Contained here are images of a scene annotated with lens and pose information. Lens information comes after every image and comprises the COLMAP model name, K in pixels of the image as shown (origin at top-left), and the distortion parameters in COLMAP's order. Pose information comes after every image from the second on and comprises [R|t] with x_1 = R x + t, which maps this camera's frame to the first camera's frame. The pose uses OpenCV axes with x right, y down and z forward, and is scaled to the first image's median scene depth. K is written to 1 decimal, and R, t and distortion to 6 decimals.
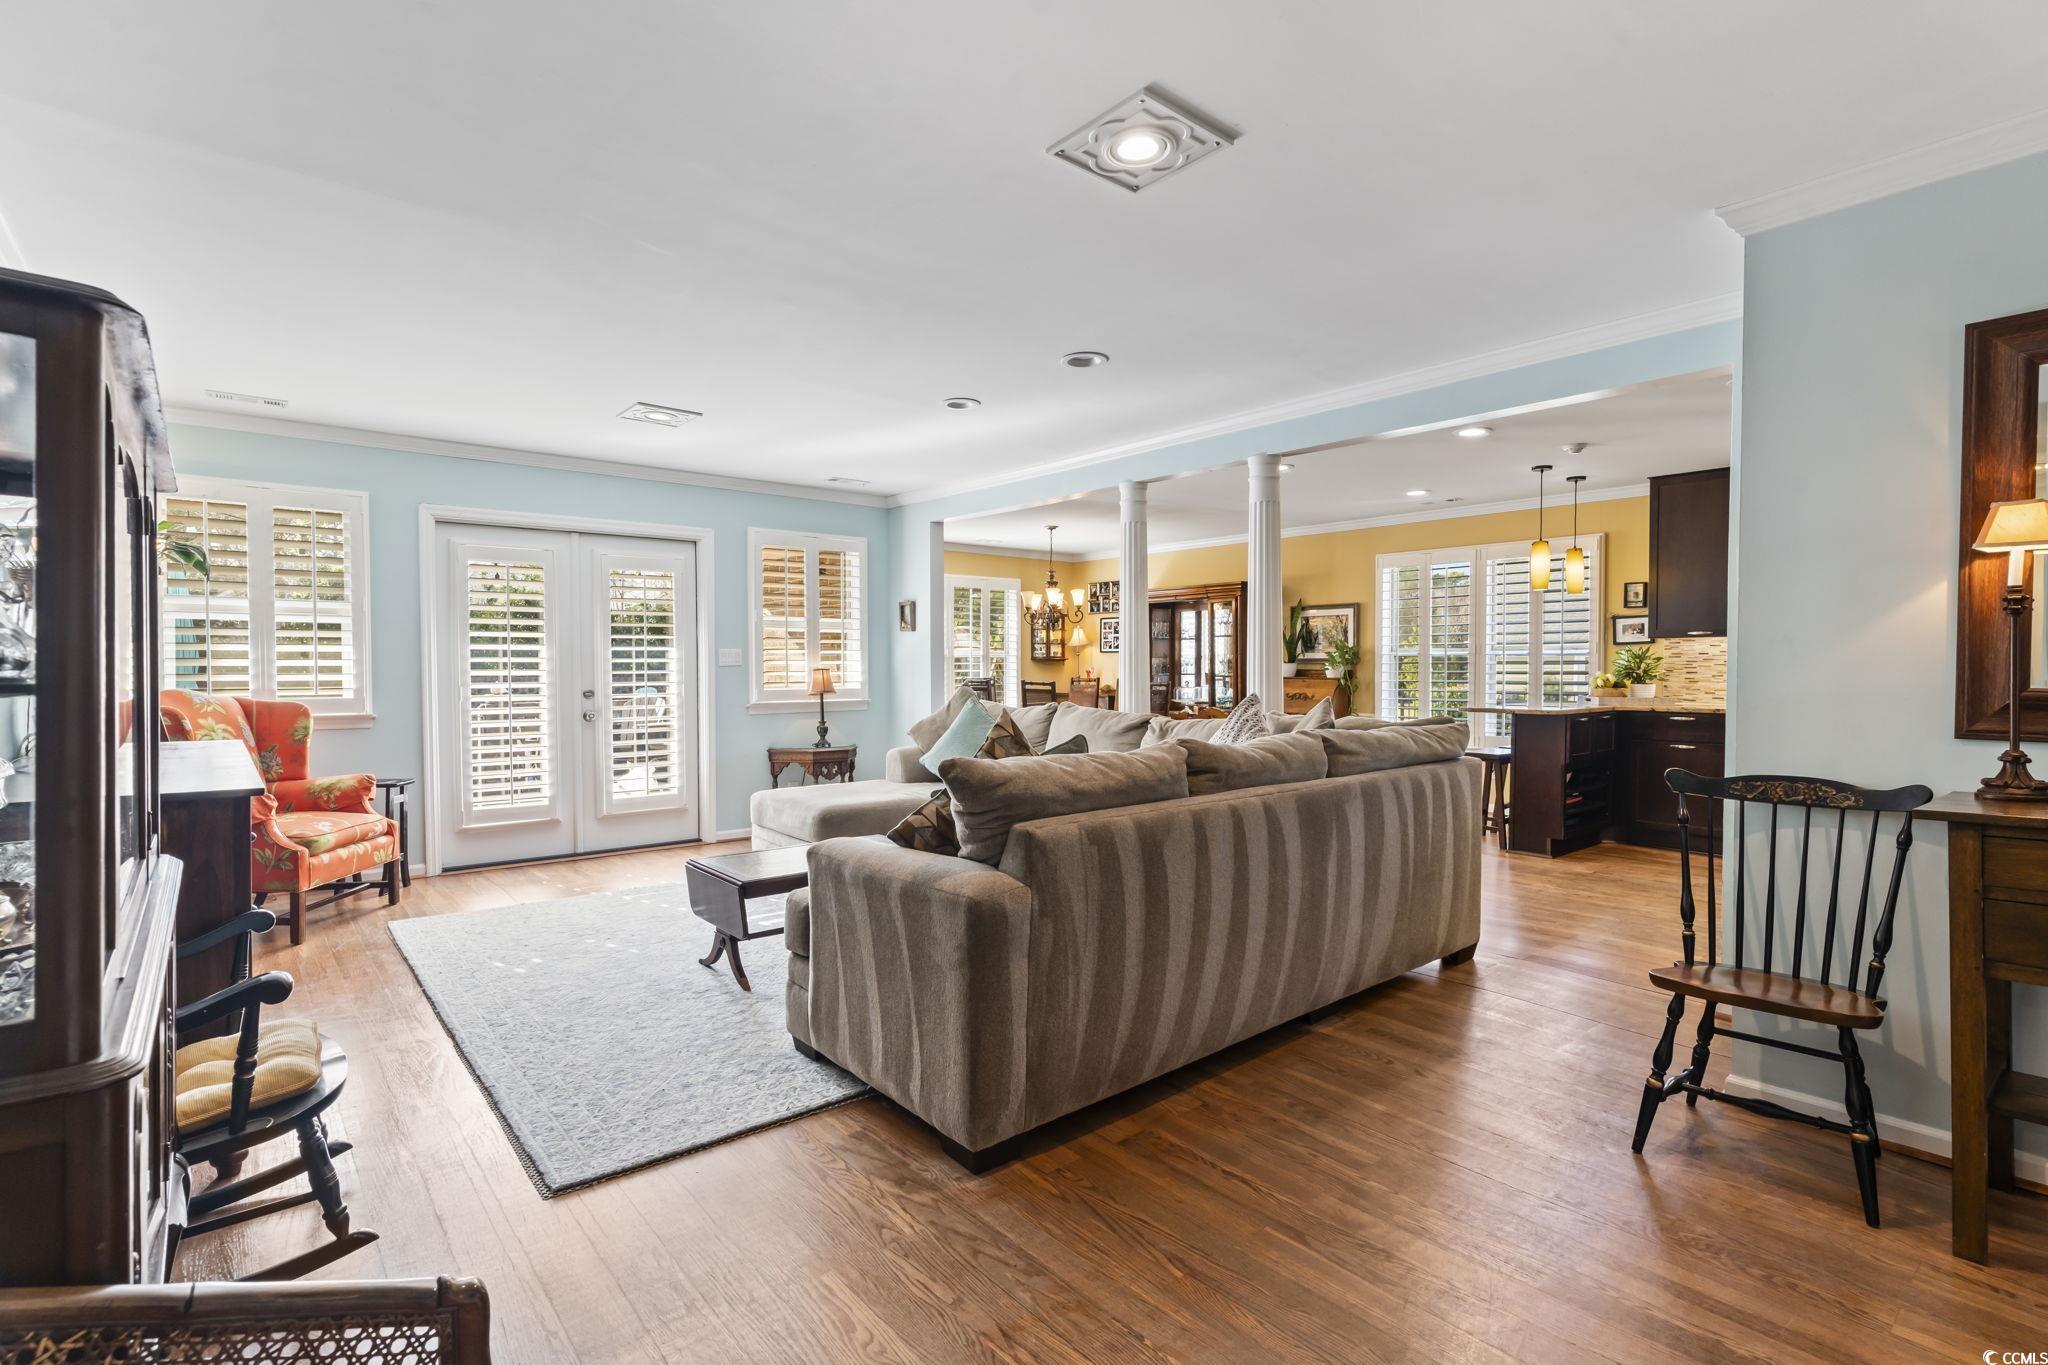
lens RADIAL K [[987.3, 0, 1016.4], [0, 987.3, 670.2], [0, 0, 1]] dist [0.001803, -0.000187]
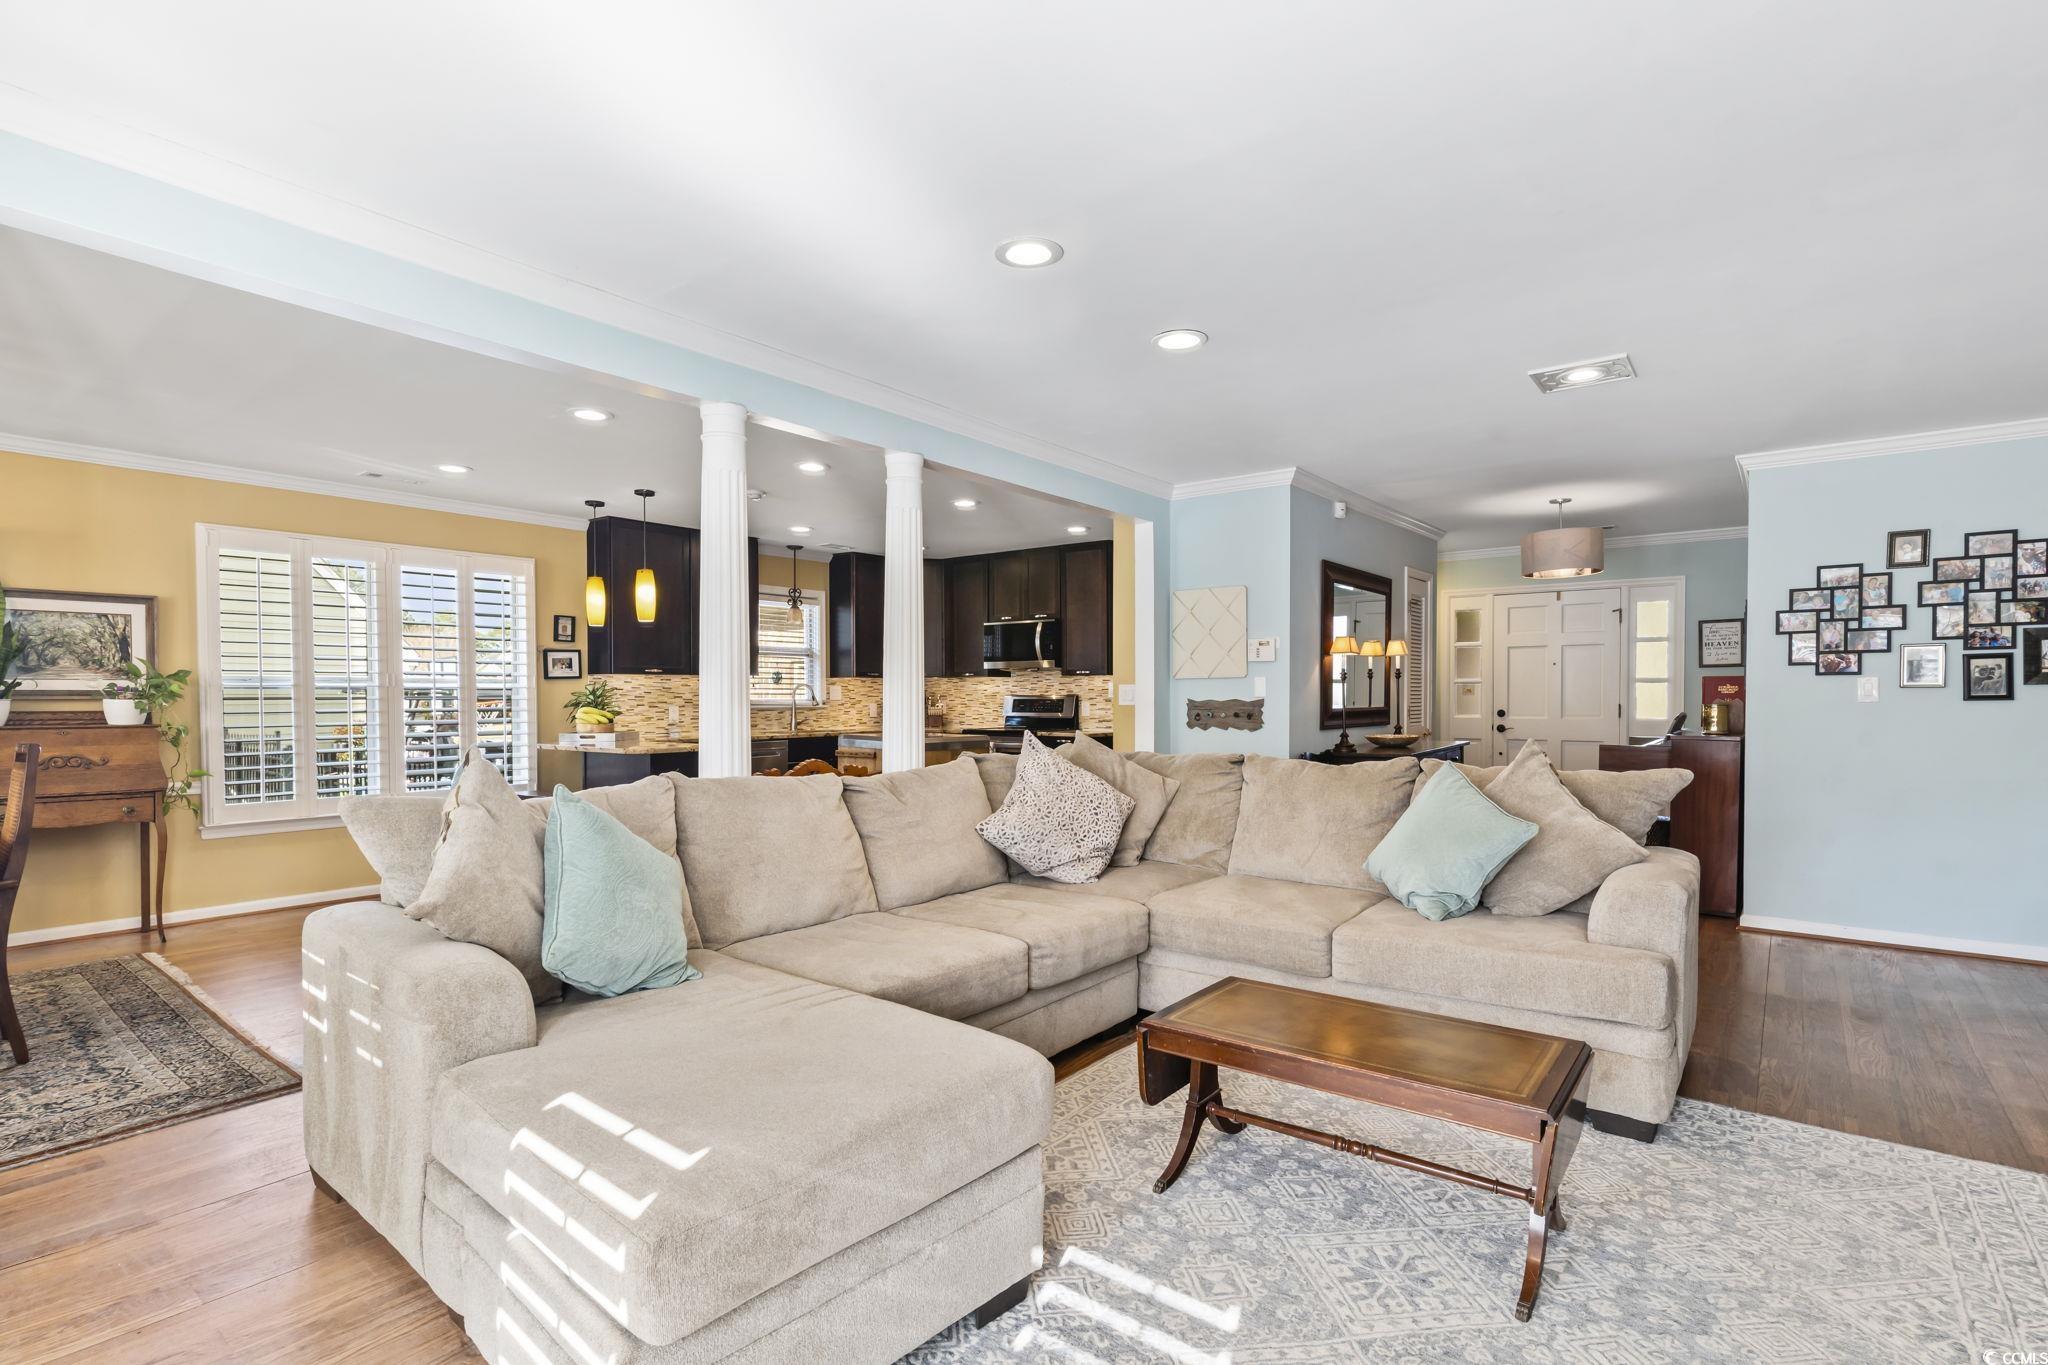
lens RADIAL K [[961.0, 0, 1024.0], [0, 961.0, 682.5], [0, 0, 1]] dist [0.003438, -0.000194]
pose [[-0.211406, 0.016089, 0.977266, -1.216404], [0.006186, 0.999867, -0.015123, -0.015451], [-0.977379, 0.002848, -0.211477, 2.221629]]
